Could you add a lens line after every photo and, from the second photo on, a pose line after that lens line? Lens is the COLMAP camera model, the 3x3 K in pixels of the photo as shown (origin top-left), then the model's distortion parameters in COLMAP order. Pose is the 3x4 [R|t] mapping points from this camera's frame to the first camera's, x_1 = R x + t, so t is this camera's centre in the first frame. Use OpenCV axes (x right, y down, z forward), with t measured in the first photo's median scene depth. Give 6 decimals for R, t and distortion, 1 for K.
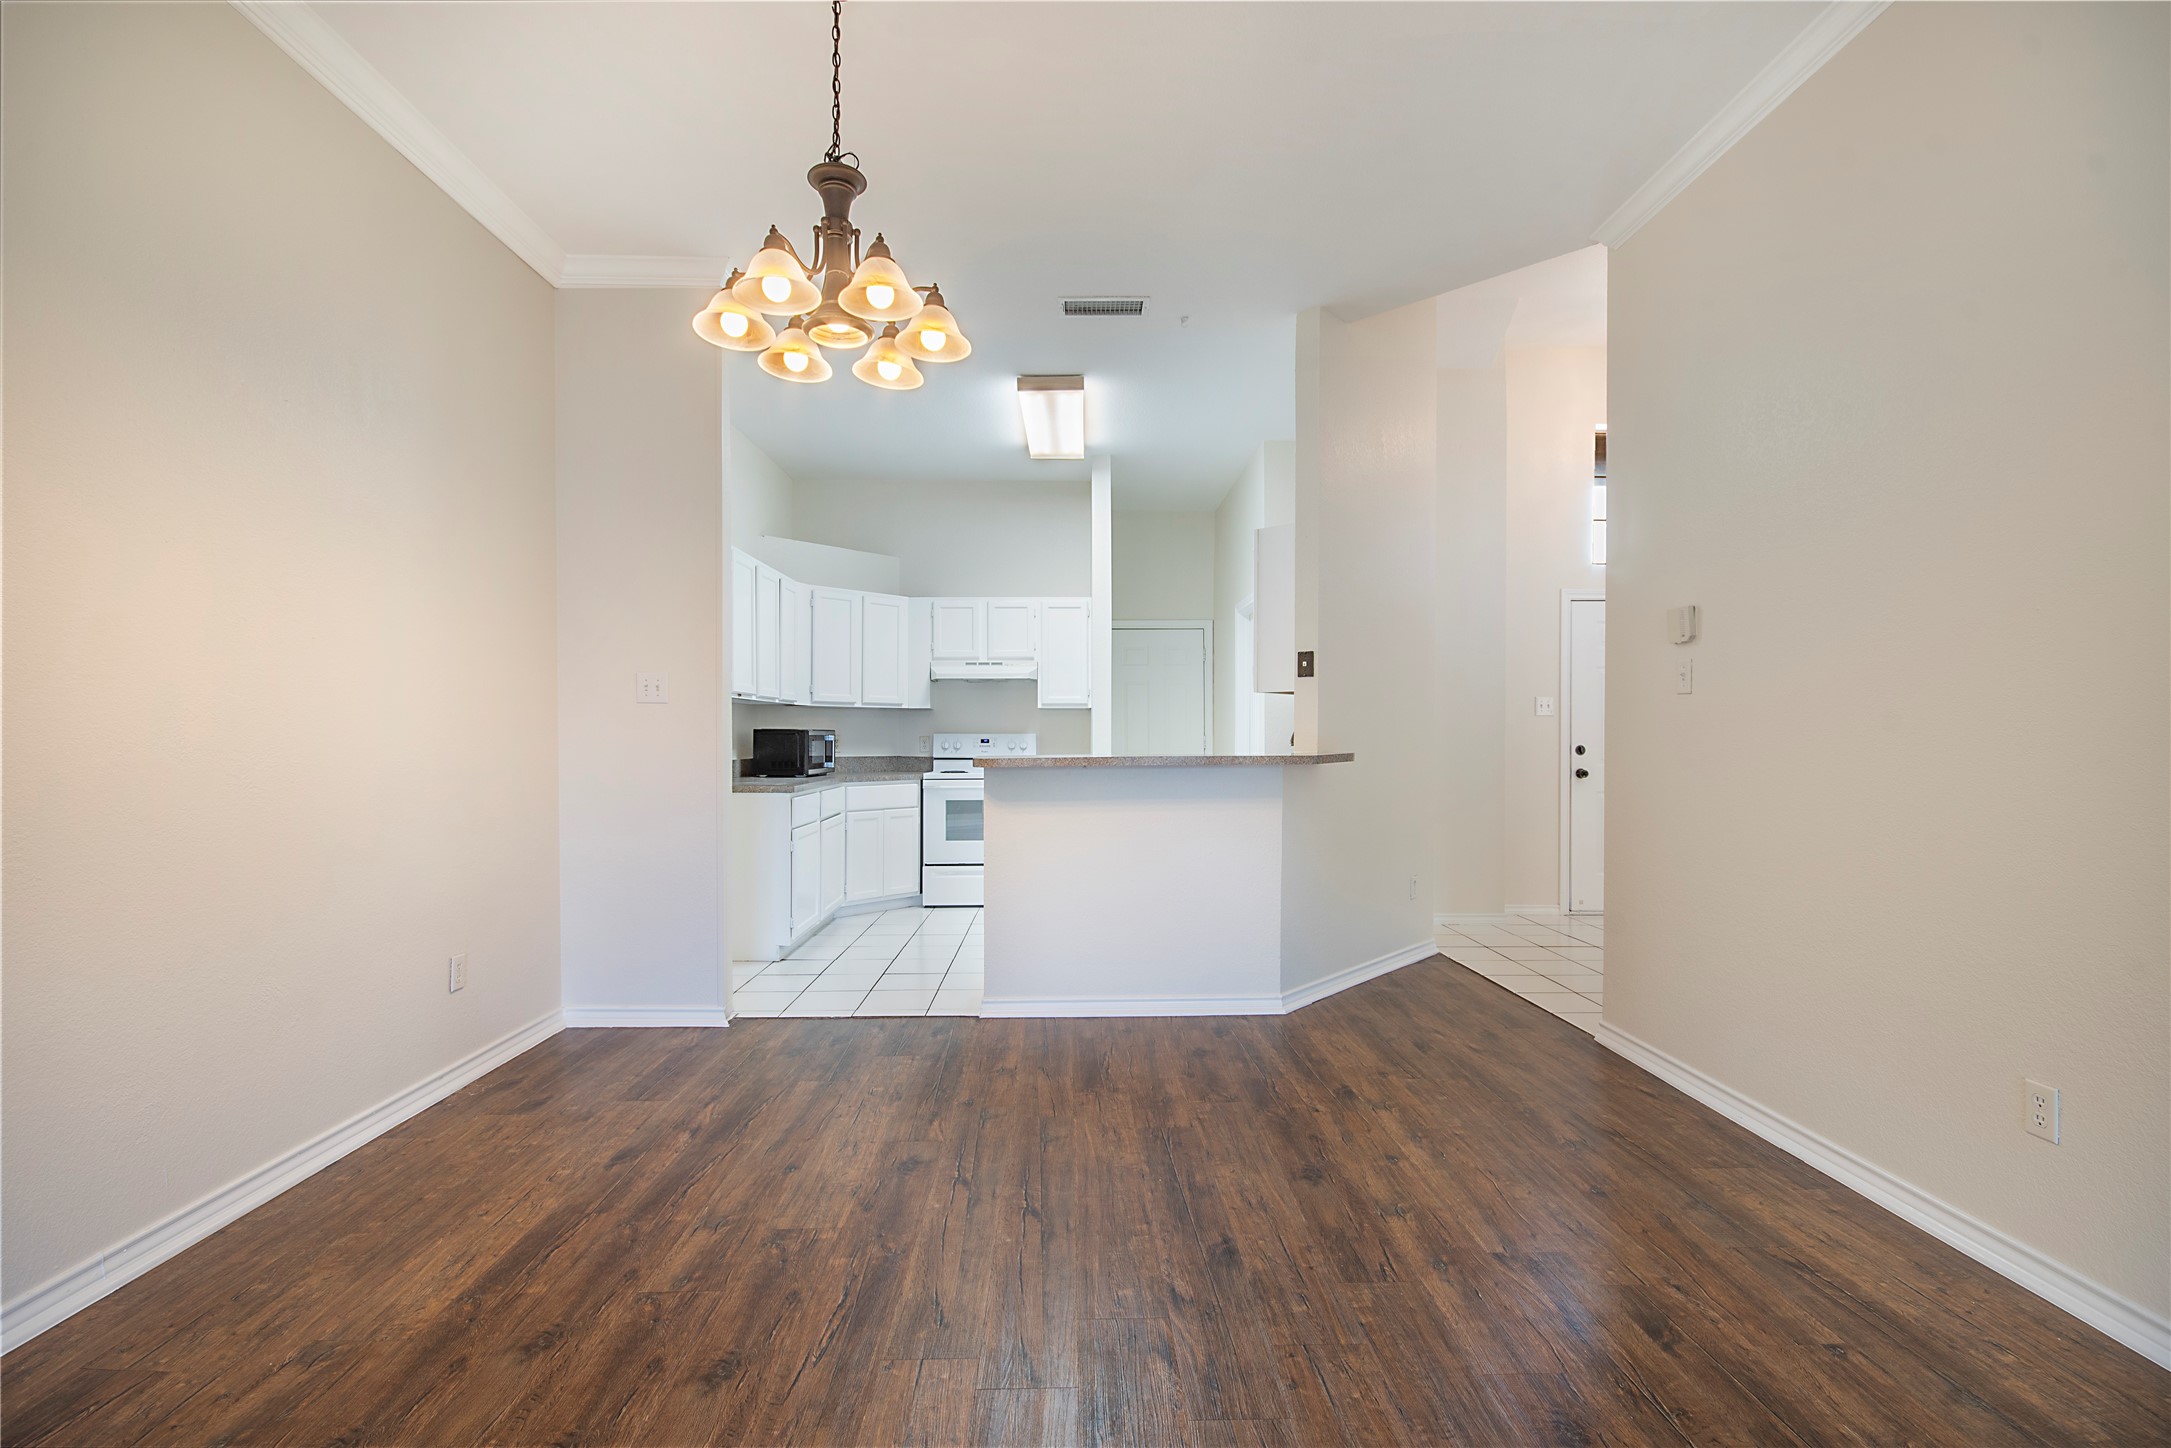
lens RADIAL K [[961.9, 0, 1089.5], [0, 961.9, 745.7], [0, 0, 1]] dist [-0.000836, 0.000124]
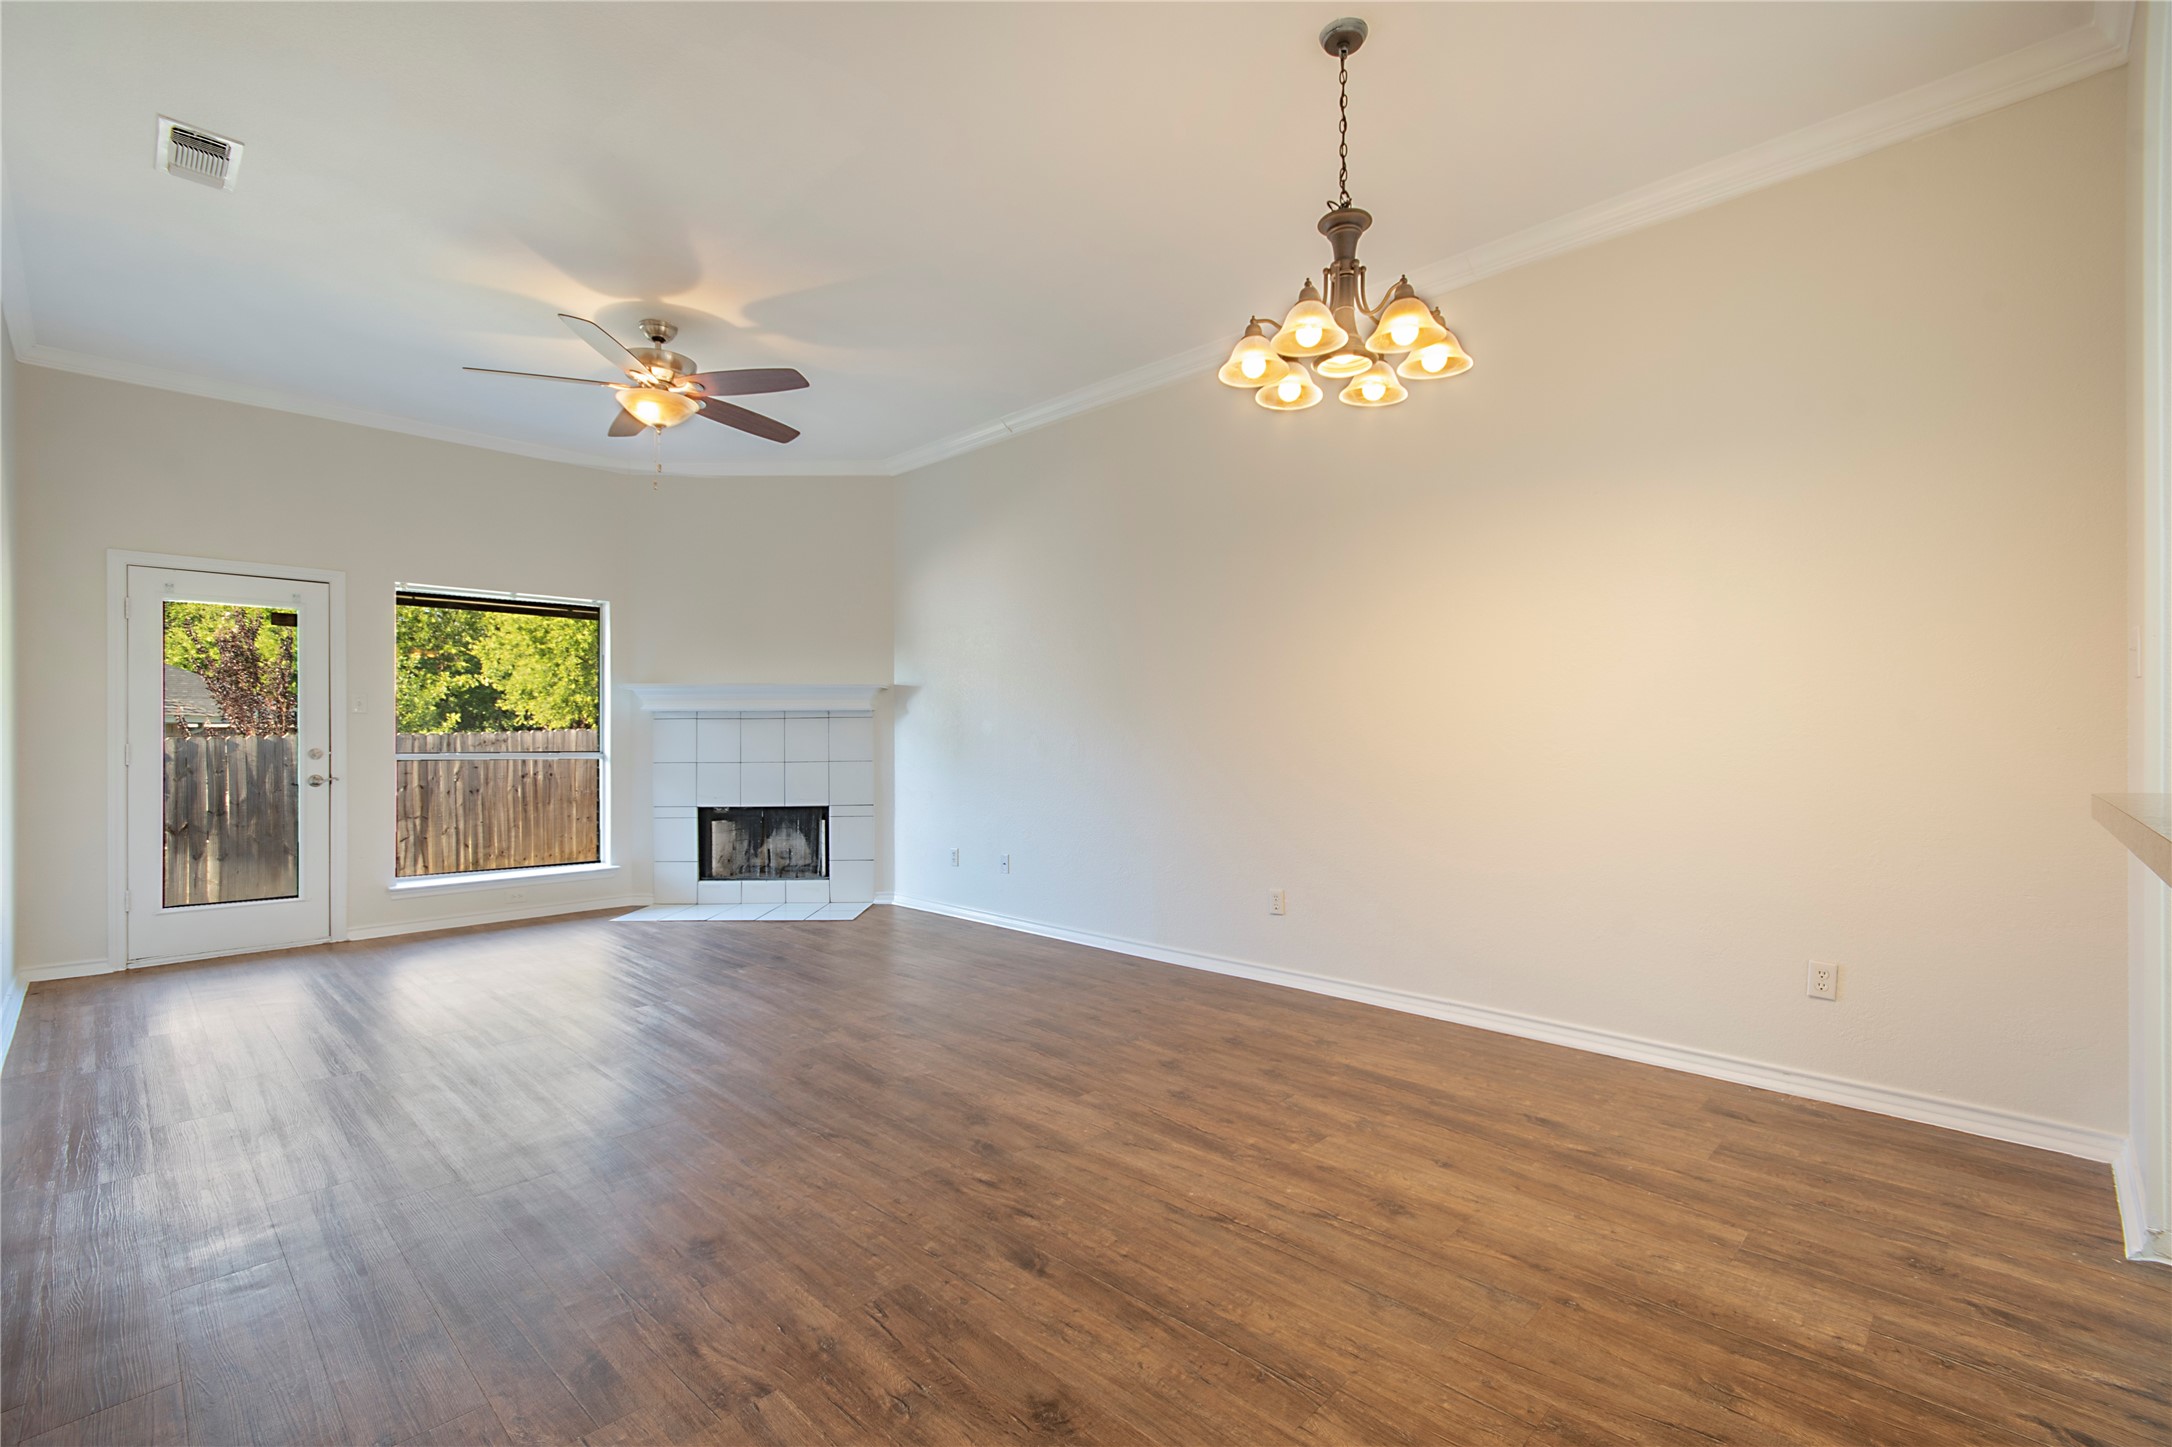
lens RADIAL K [[962.4, 0, 1097.2], [0, 962.4, 732.2], [0, 0, 1]] dist [-0.000836, 0.000124]
pose [[-0.715482, 0.002161, -0.698628, 0.533049], [-0.003836, 0.999968, 0.007021, -0.014794], [0.698621, 0.007703, -0.715450, 1.197071]]
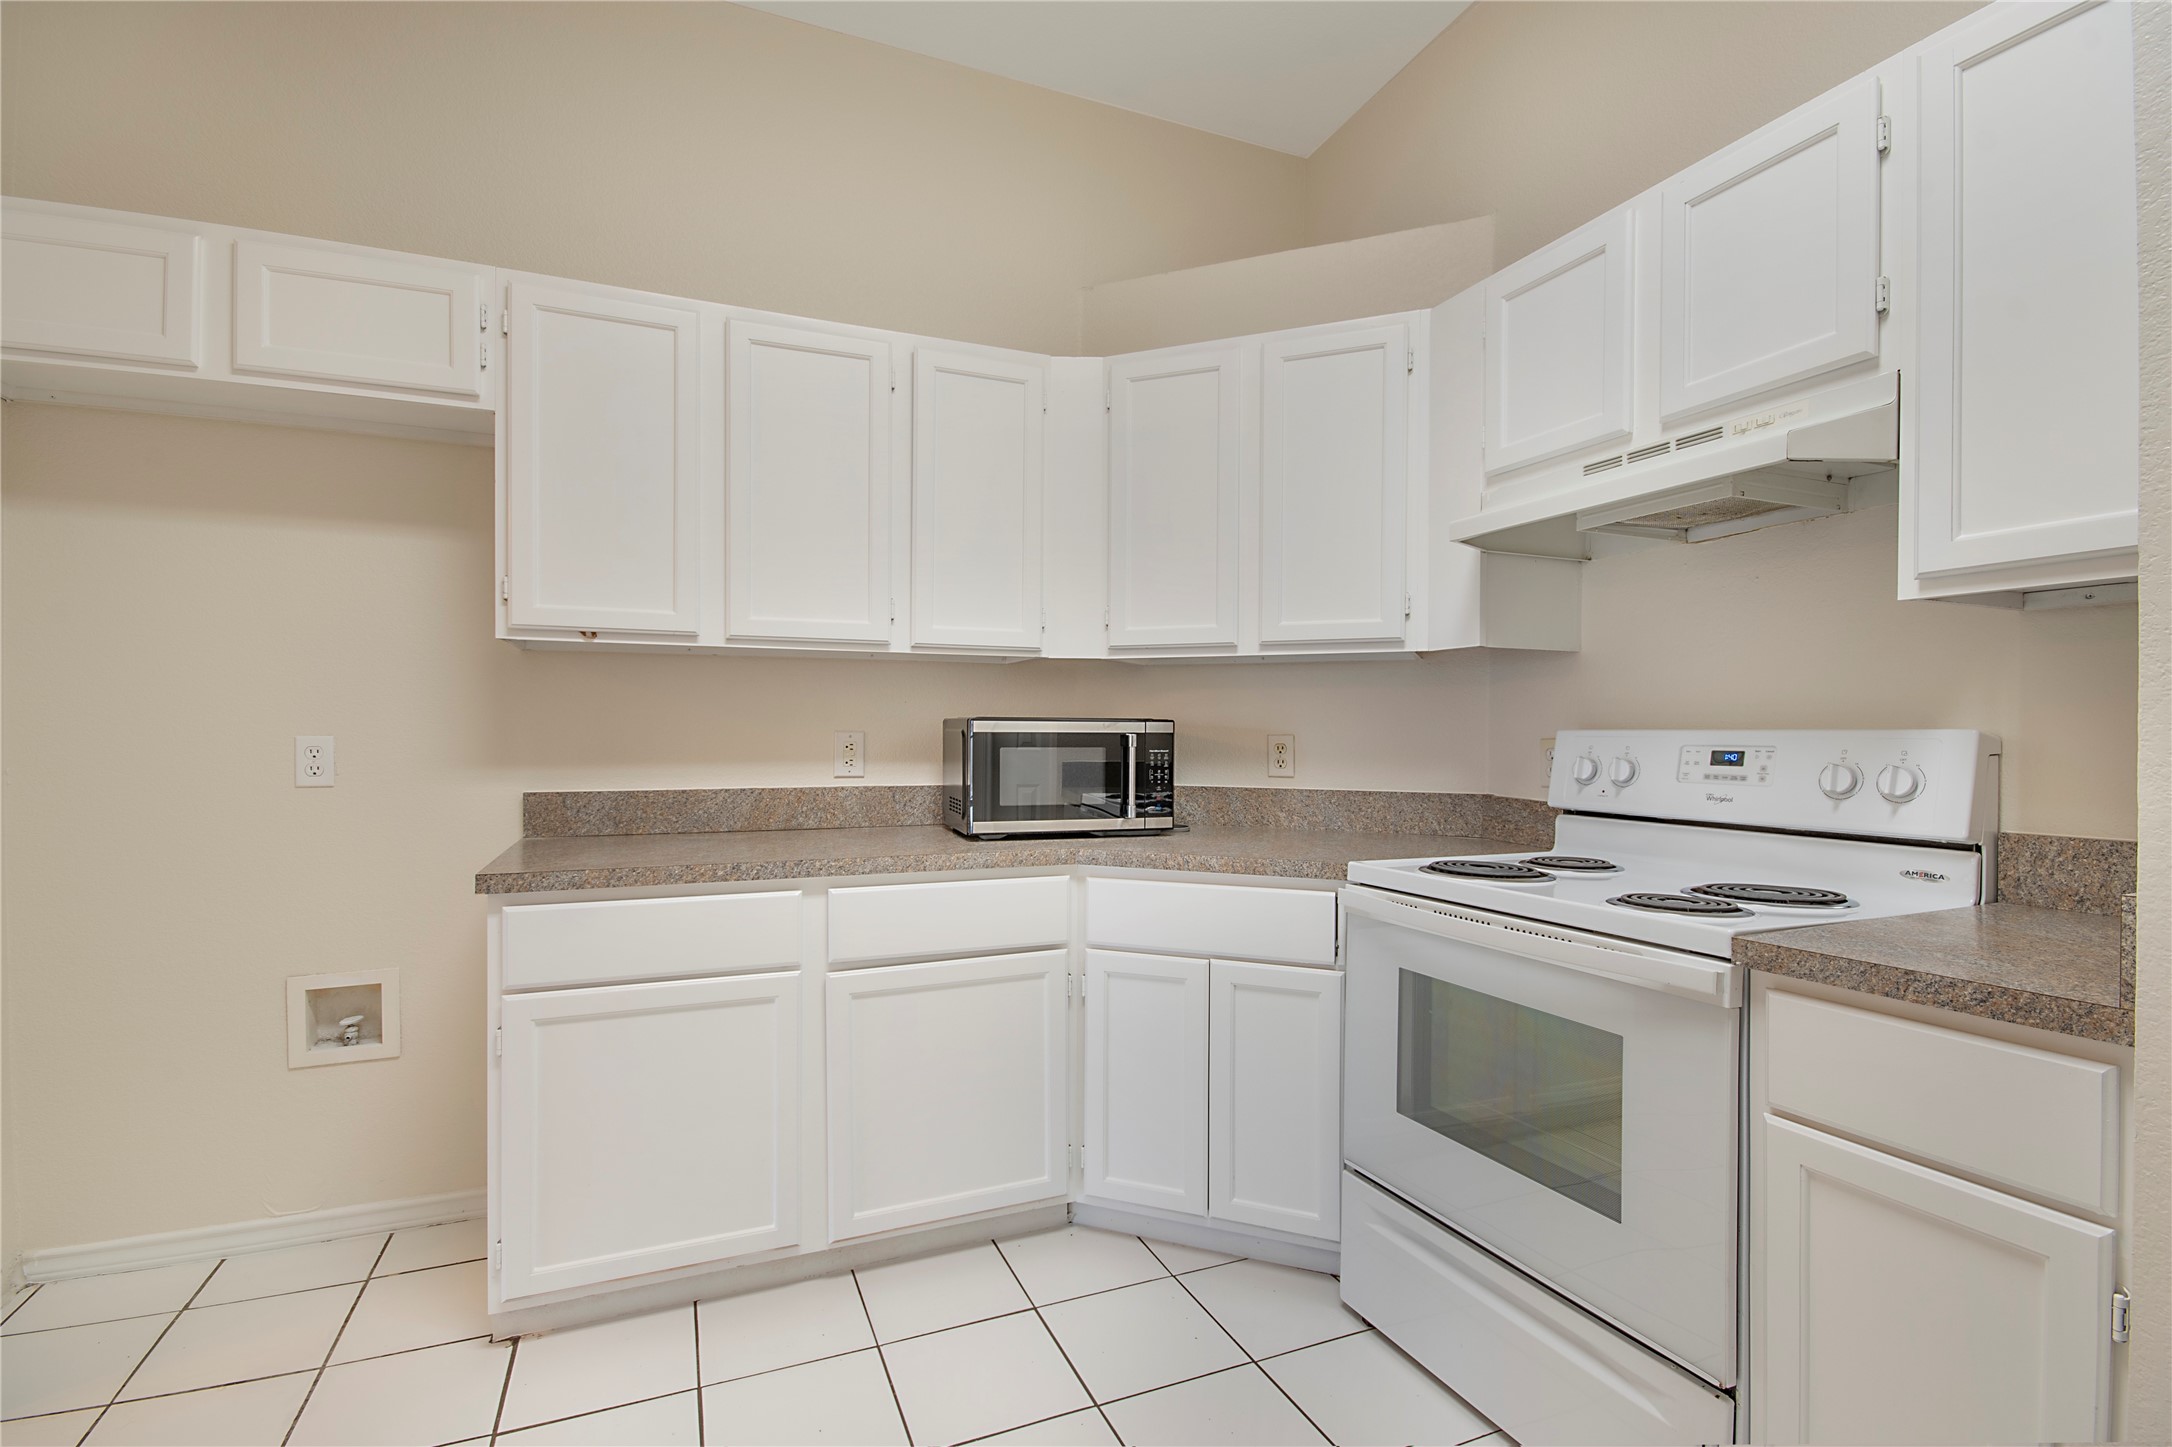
lens RADIAL K [[962.4, 0, 1067.3], [0, 962.4, 745.6], [0, 0, 1]] dist [-0.000836, 0.000124]
pose [[0.356683, 0.012678, -0.934139, 0.156276], [-0.013144, 0.999877, 0.008551, -0.017642], [0.934133, 0.009228, 0.356806, 1.672925]]
